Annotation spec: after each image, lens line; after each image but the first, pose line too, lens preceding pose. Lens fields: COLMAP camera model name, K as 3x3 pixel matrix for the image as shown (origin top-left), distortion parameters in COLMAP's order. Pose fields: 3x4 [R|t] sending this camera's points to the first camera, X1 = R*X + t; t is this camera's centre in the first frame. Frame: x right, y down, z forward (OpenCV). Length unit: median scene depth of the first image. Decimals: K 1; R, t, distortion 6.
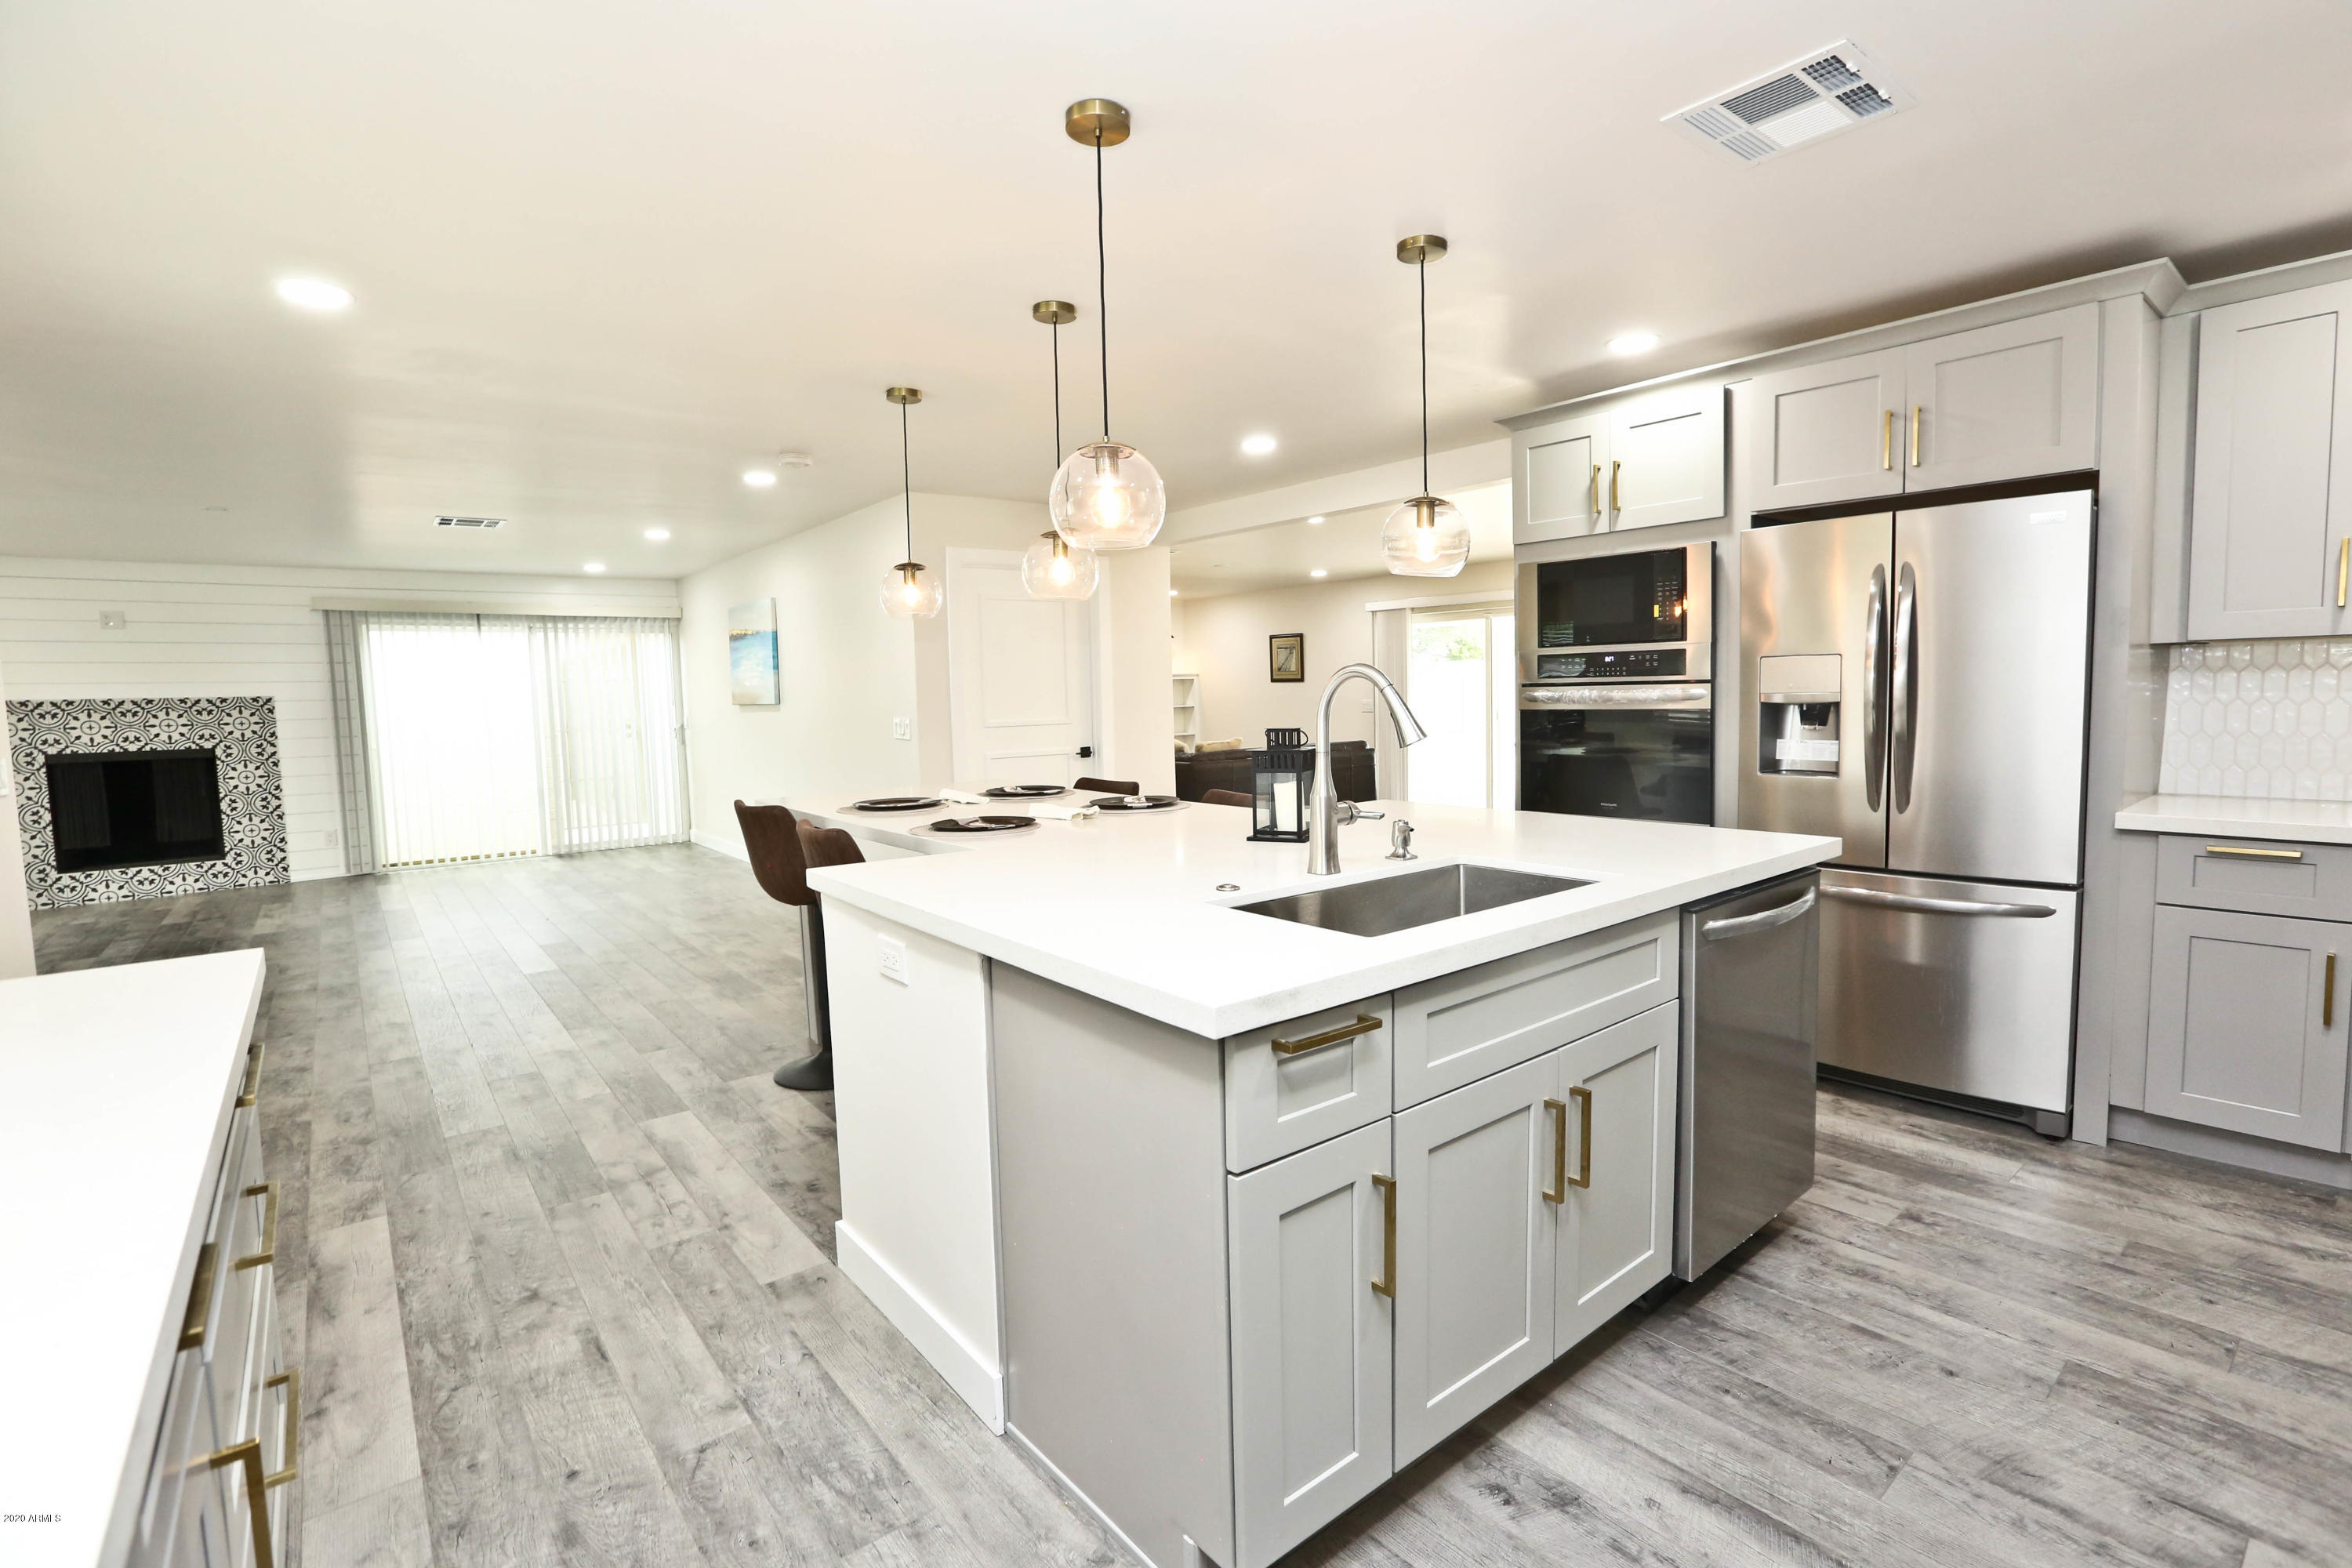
lens RADIAL K [[1074.6, 0, 1176.0], [0, 1074.6, 784.0], [0, 0, 1]] dist [-0.000085, 0.014384]
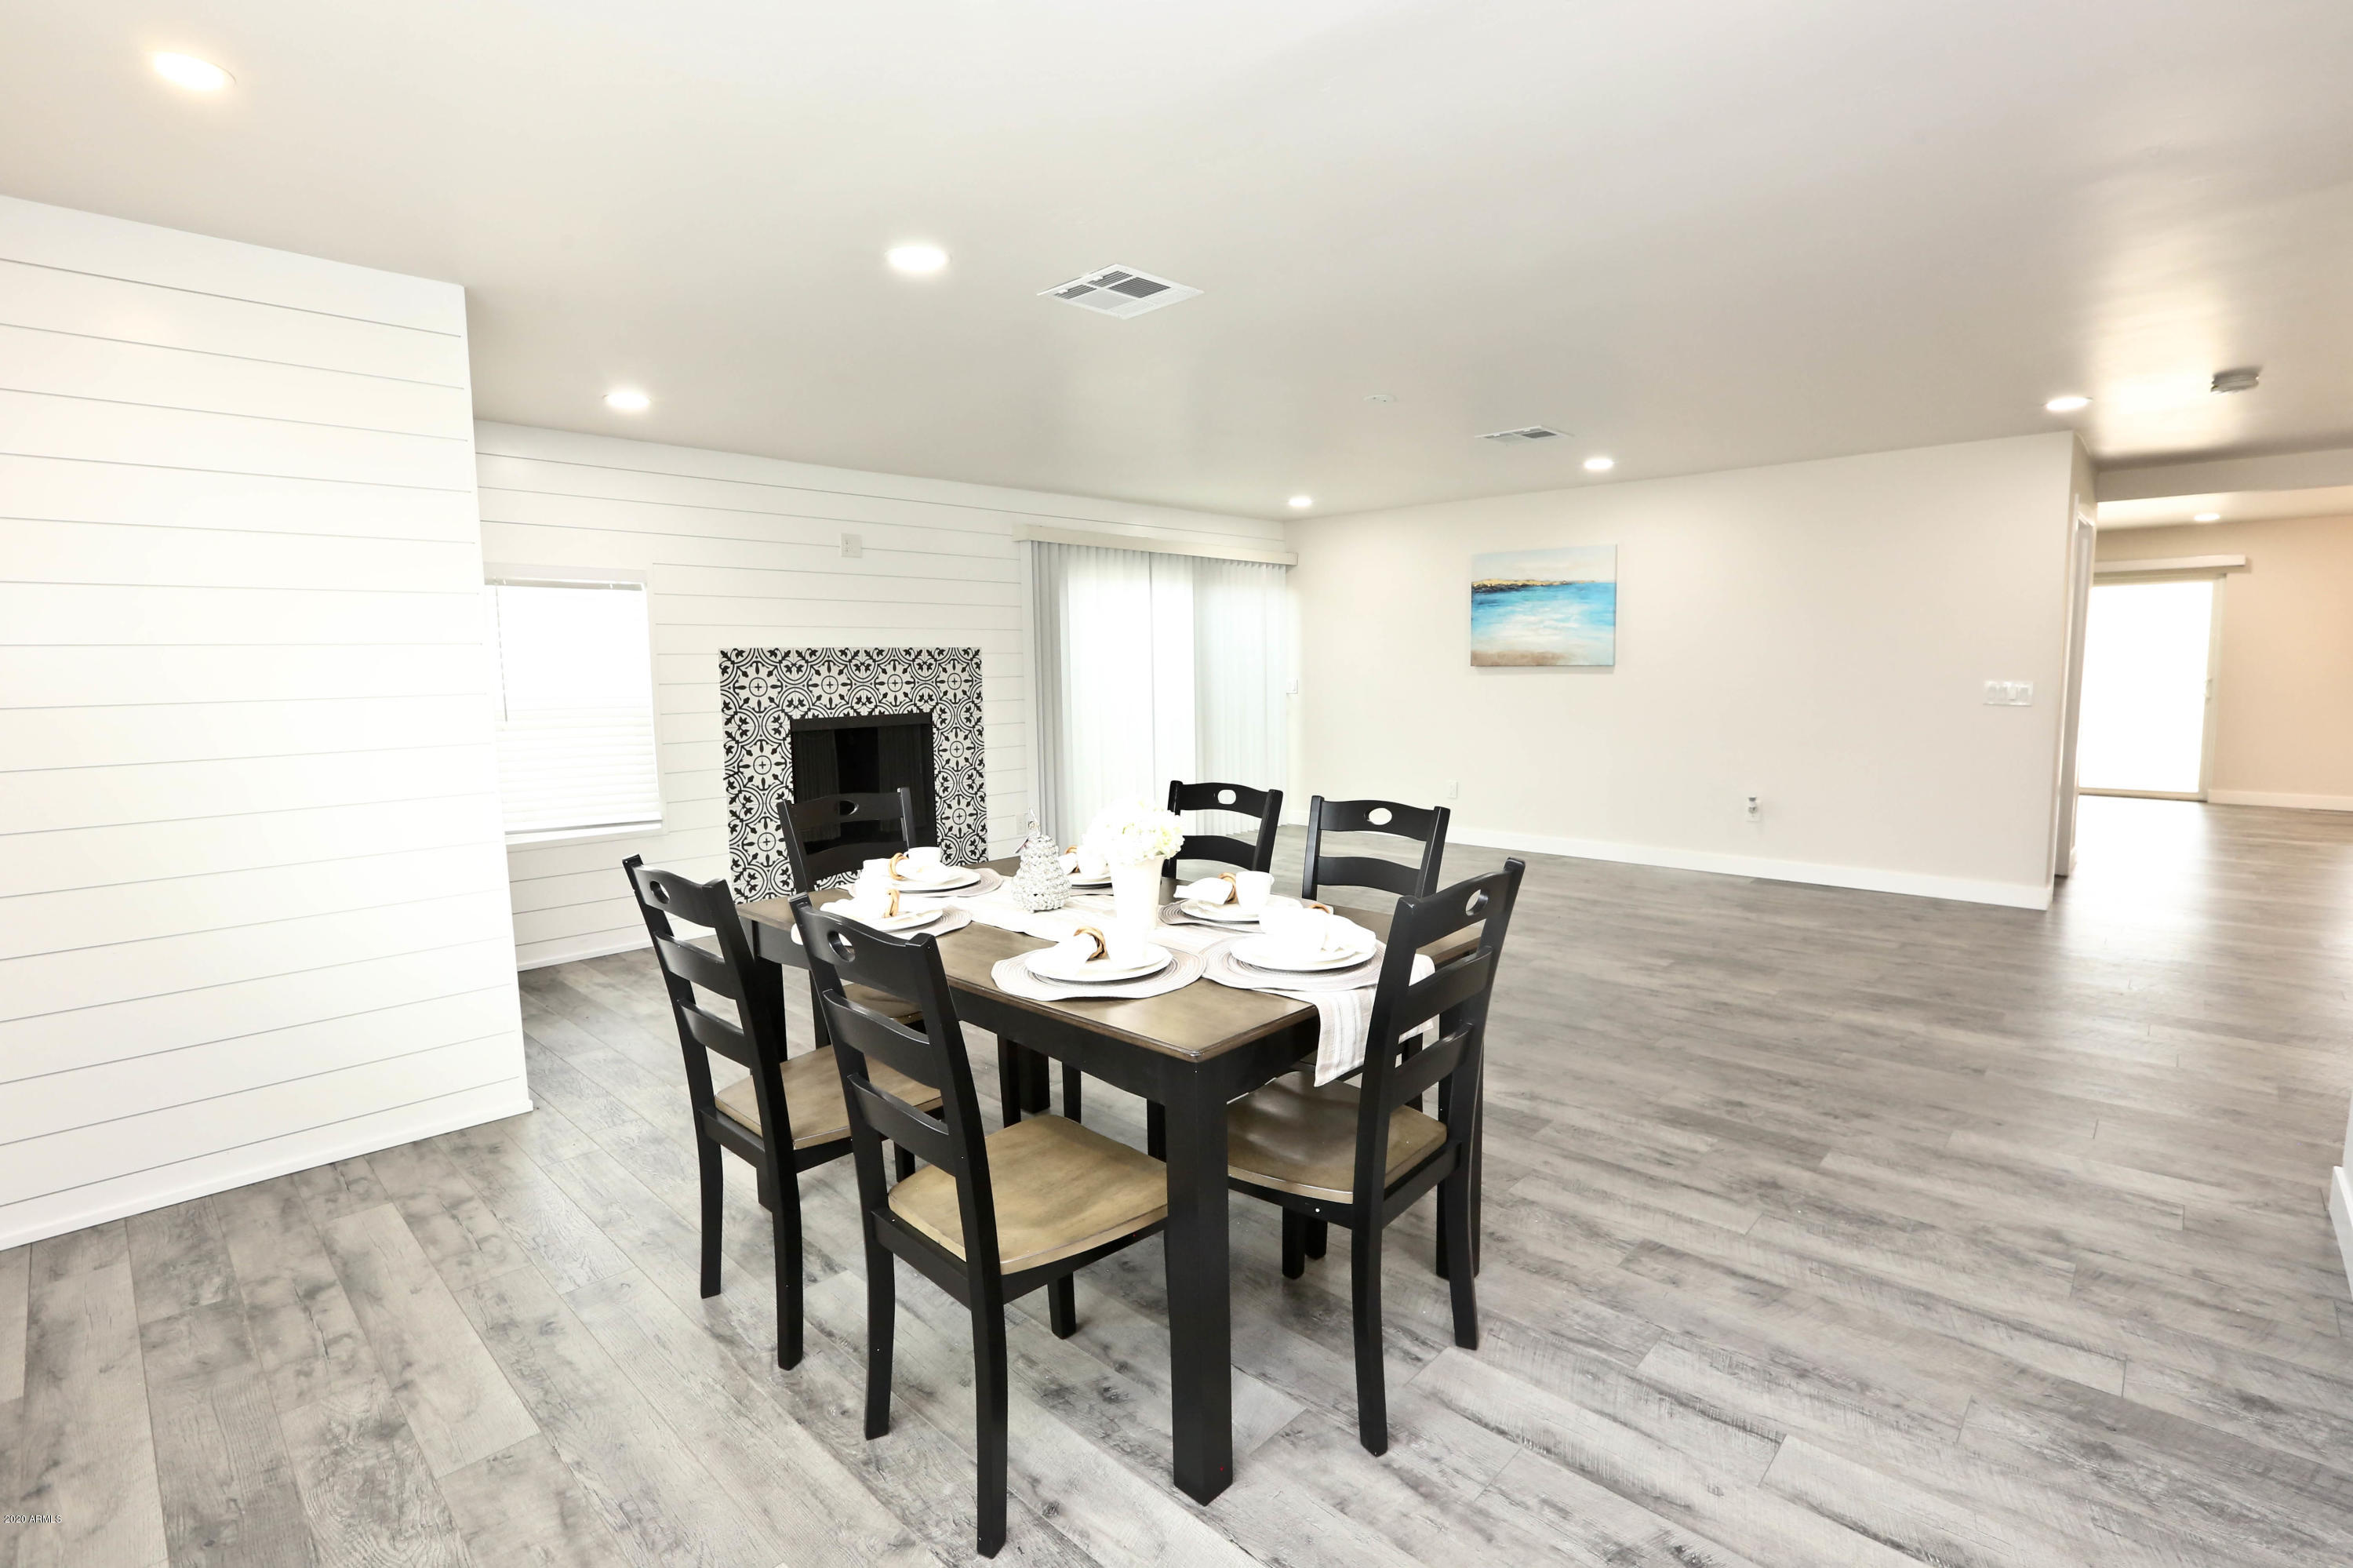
lens RADIAL K [[1075.1, 0, 1176.5], [0, 1075.1, 784.0], [0, 0, 1]] dist [-0.000085, 0.014384]
pose [[0.986509, -0.004073, 0.163654, -0.823249], [0.000016, 0.999693, 0.024783, -0.000229], [-0.163704, -0.024446, 0.986207, 0.193525]]
